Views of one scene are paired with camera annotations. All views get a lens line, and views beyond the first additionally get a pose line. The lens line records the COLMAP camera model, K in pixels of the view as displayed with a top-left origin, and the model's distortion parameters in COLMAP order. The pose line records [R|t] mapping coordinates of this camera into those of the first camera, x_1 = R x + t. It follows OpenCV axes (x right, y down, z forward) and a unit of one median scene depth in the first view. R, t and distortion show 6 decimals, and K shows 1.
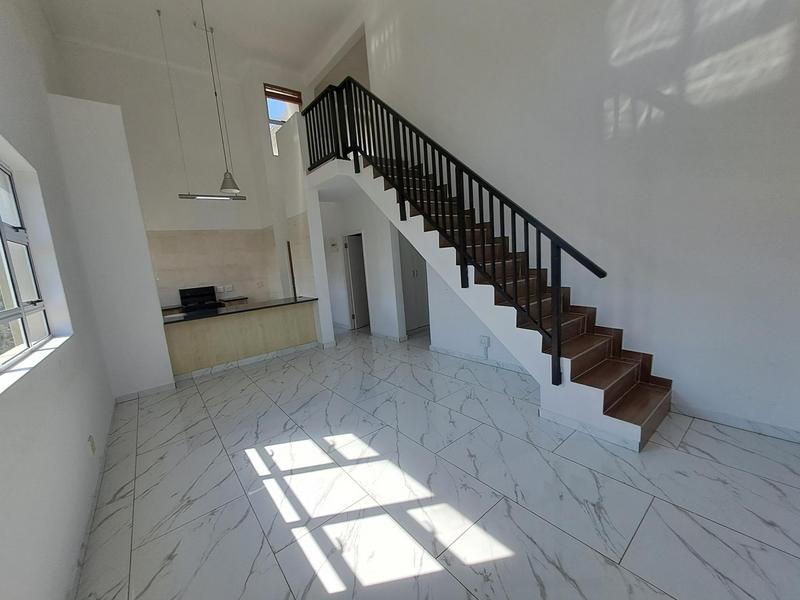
lens RADIAL K [[315.8, 0, 400.0], [0, 315.8, 300.0], [0, 0, 1]] dist [-0.003306, -0.000450]
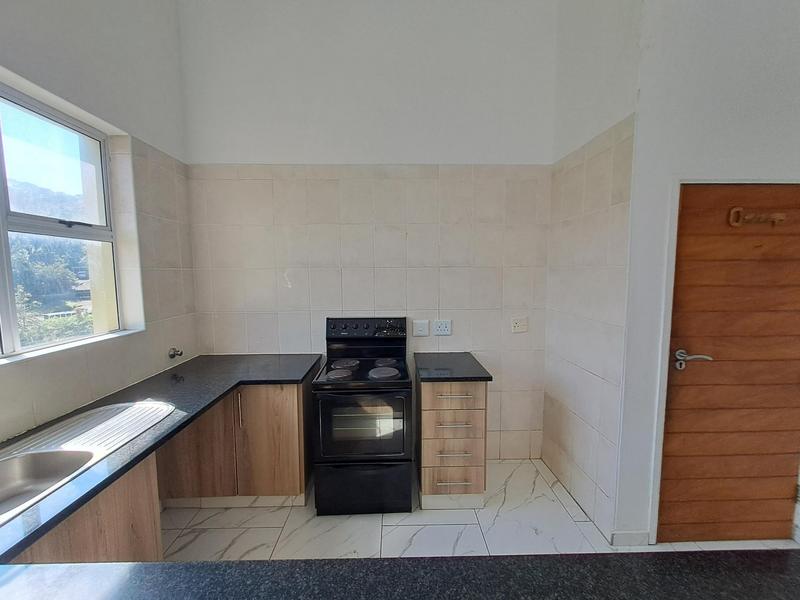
lens RADIAL K [[315.8, 0, 400.0], [0, 315.8, 300.0], [0, 0, 1]] dist [-0.003306, -0.000450]
pose [[0.790335, 0.125916, -0.599596, -0.398428], [-0.140654, 0.989804, 0.022463, -0.071770], [0.596311, 0.066582, 0.799987, 0.730245]]
